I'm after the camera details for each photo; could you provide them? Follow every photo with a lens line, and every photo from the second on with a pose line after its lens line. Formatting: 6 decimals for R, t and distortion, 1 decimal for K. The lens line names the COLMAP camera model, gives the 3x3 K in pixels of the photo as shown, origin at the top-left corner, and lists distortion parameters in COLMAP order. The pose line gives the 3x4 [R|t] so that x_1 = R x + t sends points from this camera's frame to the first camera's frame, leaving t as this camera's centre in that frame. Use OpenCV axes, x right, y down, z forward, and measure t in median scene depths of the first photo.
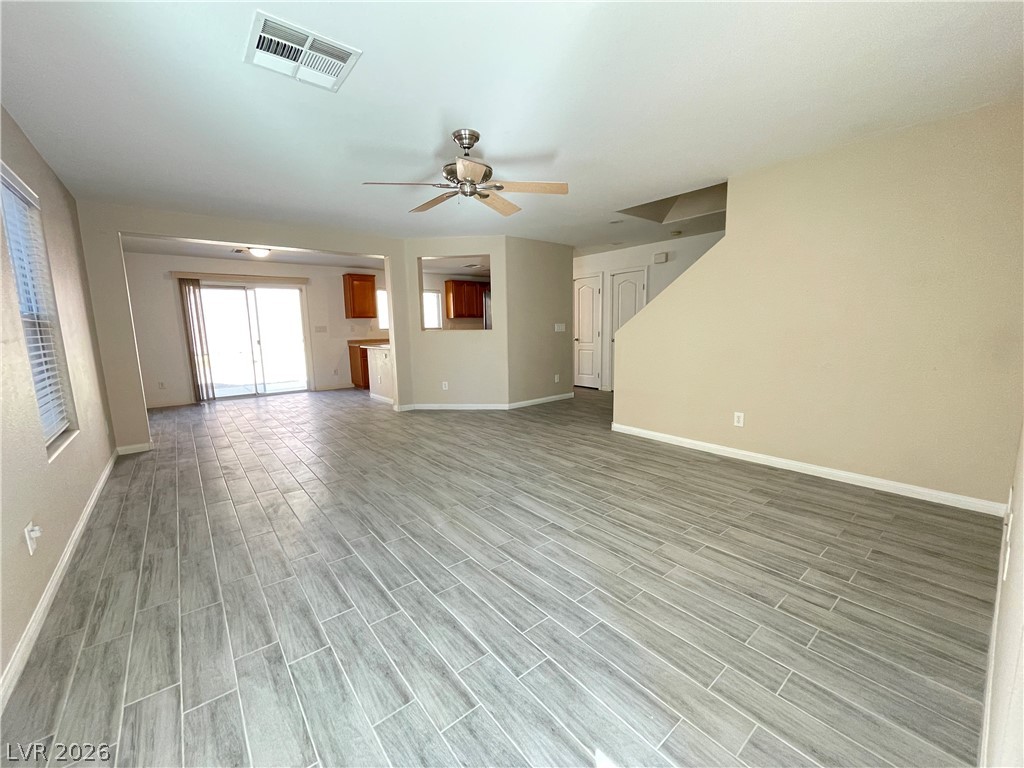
lens RADIAL K [[413.1, 0, 513.2], [0, 413.1, 384.8], [0, 0, 1]] dist [-0.004796, 0.001003]
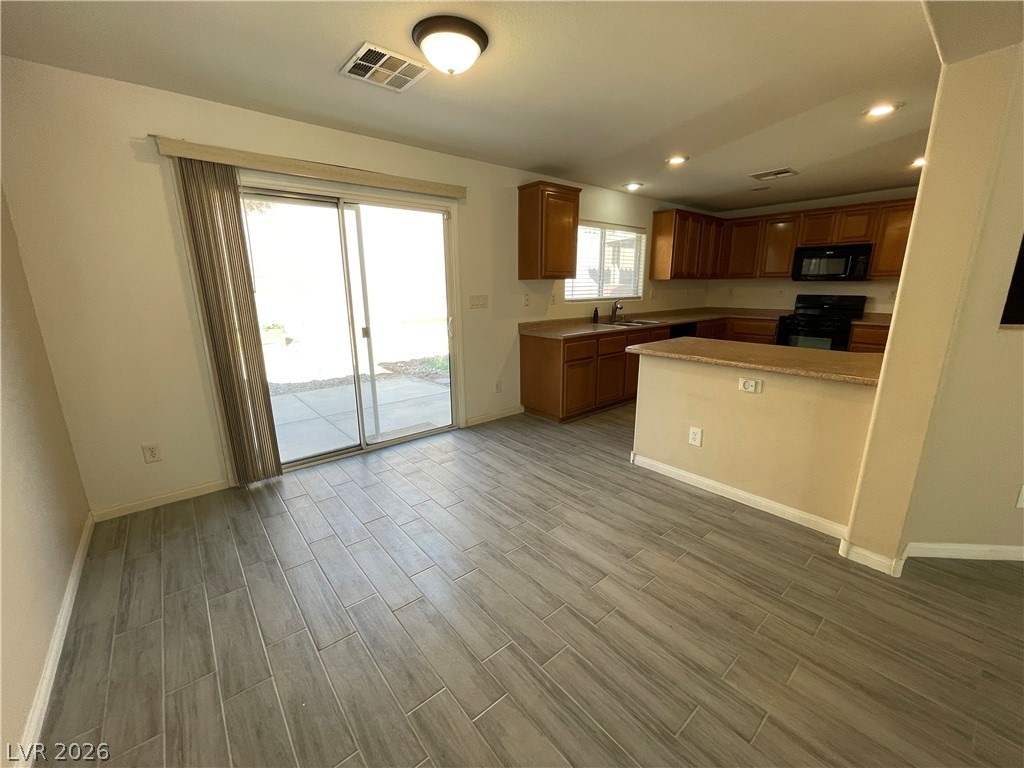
lens RADIAL K [[413.1, 0, 513.2], [0, 413.1, 384.8], [0, 0, 1]] dist [-0.004796, 0.001003]
pose [[0.999845, 0.009116, 0.015063, -0.996902], [-0.010508, 0.995410, 0.095123, -0.194734], [-0.014127, -0.095267, 0.995352, 1.180265]]
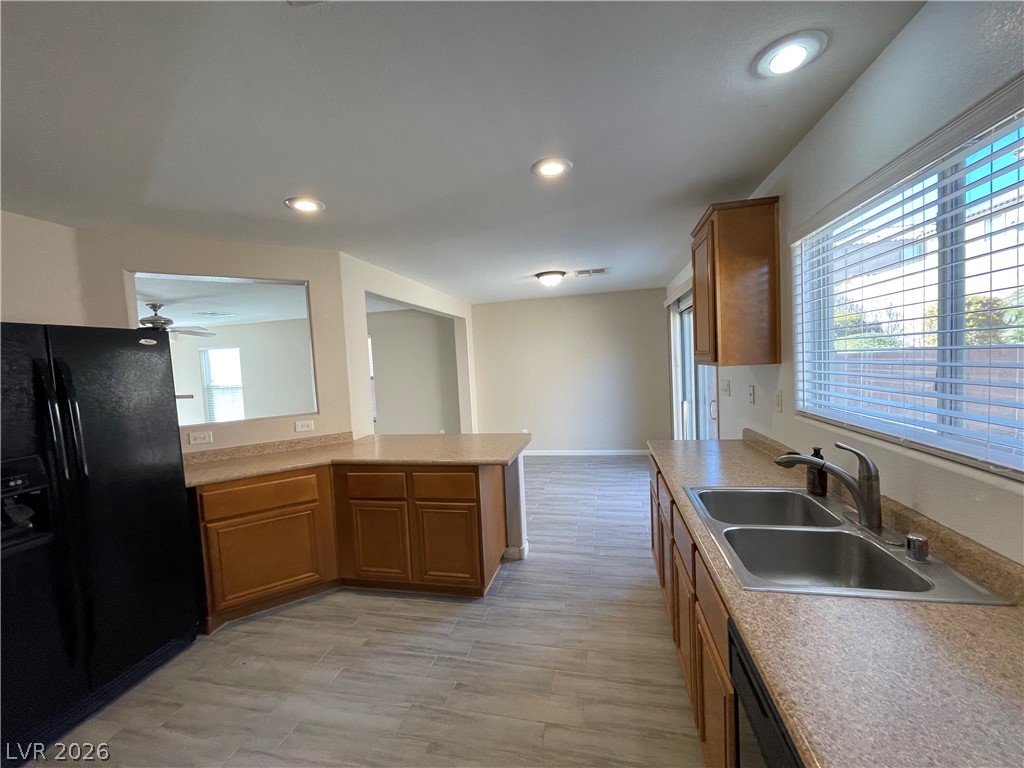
lens RADIAL K [[413.1, 0, 513.2], [0, 413.1, 384.8], [0, 0, 1]] dist [-0.004796, 0.001003]
pose [[-0.781284, 0.095854, -0.616771, -0.152059], [-0.024017, 0.982789, 0.183162, -0.472042], [0.623713, 0.157914, -0.765536, 2.710511]]
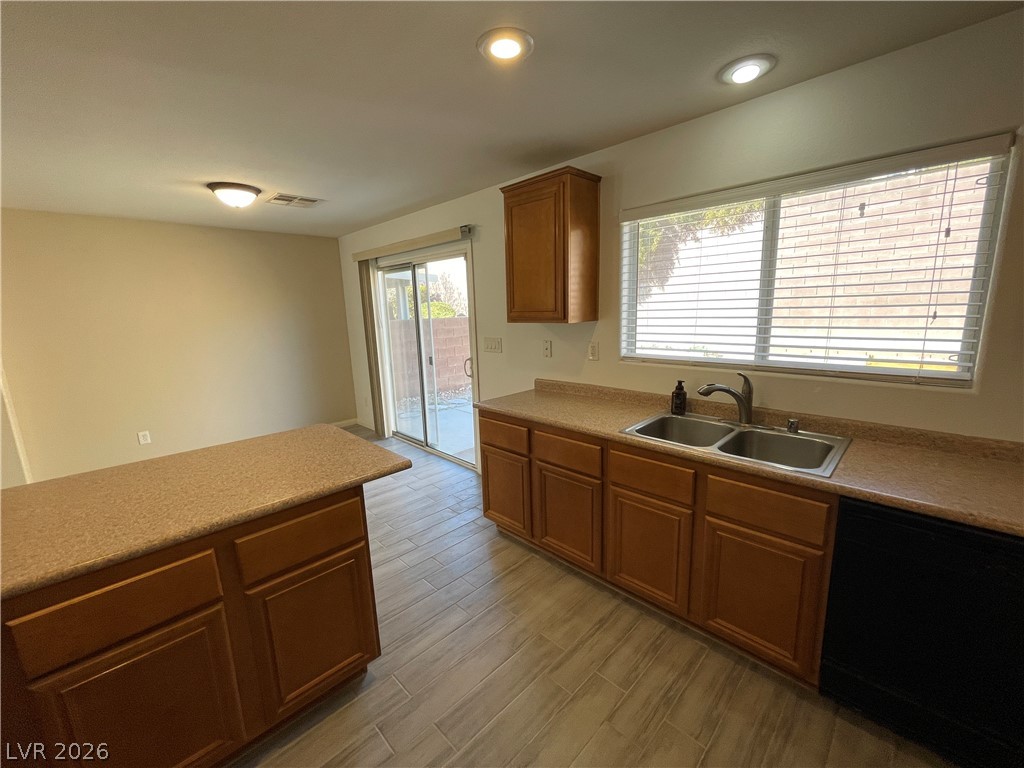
lens RADIAL K [[413.1, 0, 513.2], [0, 413.1, 384.8], [0, 0, 1]] dist [-0.004796, 0.001003]
pose [[0.098153, 0.200894, -0.974683, -0.100397], [-0.114661, 0.975173, 0.189449, -0.409910], [0.988544, 0.093163, 0.118751, 2.248715]]
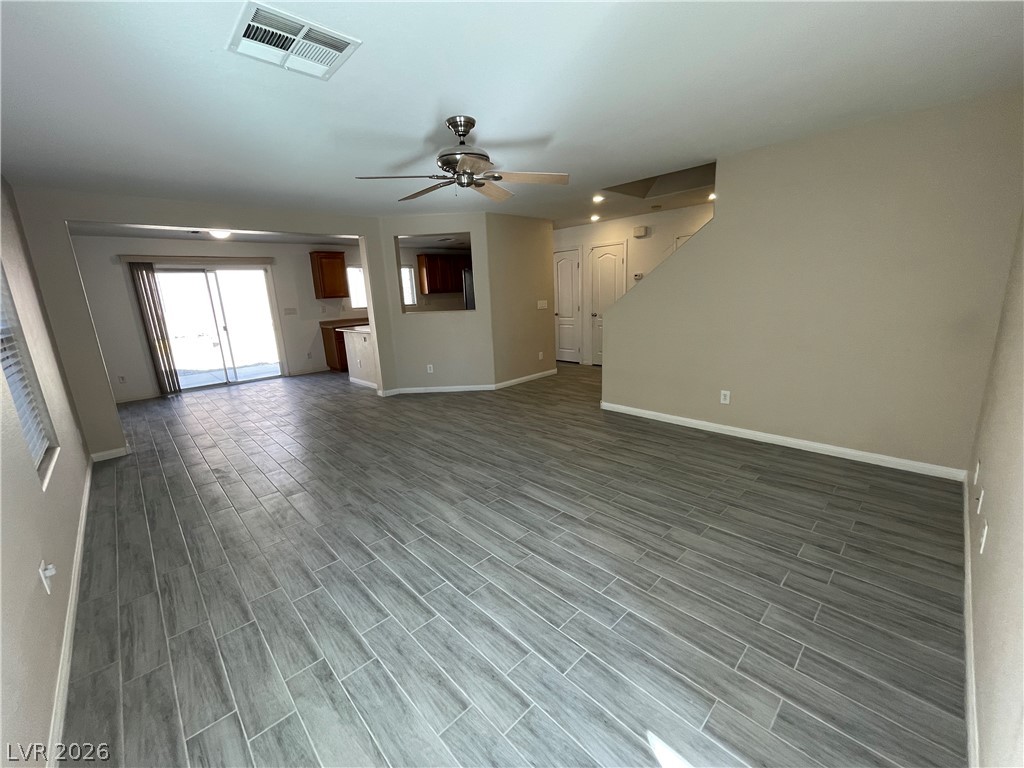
lens RADIAL K [[413.1, 0, 513.2], [0, 413.1, 384.8], [0, 0, 1]] dist [-0.004796, 0.001003]
pose [[0.996431, -0.043799, 0.072156, -0.067149], [0.037859, 0.995935, 0.081733, -0.055679], [-0.075443, -0.078709, 0.994039, -0.000912]]
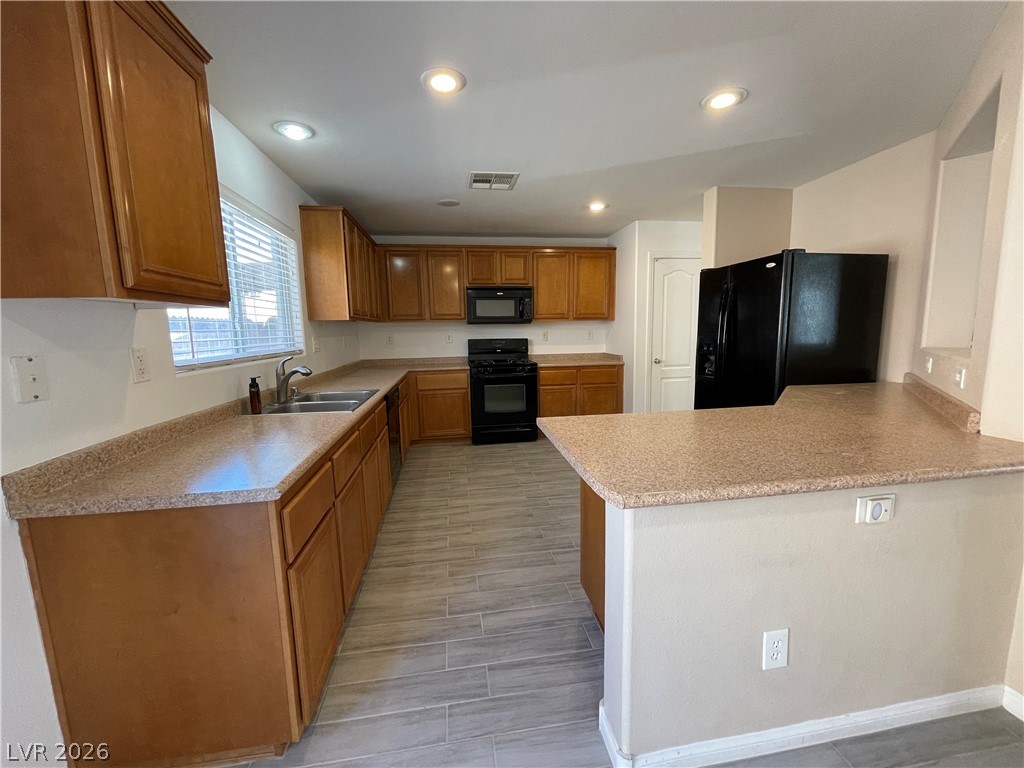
lens RADIAL K [[413.1, 0, 513.2], [0, 413.1, 384.8], [0, 0, 1]] dist [-0.004796, 0.001003]
pose [[0.512355, -0.105548, 0.852263, -1.019902], [0.133206, 0.990175, 0.042548, -0.289025], [-0.848380, 0.091727, 0.521381, 1.943688]]
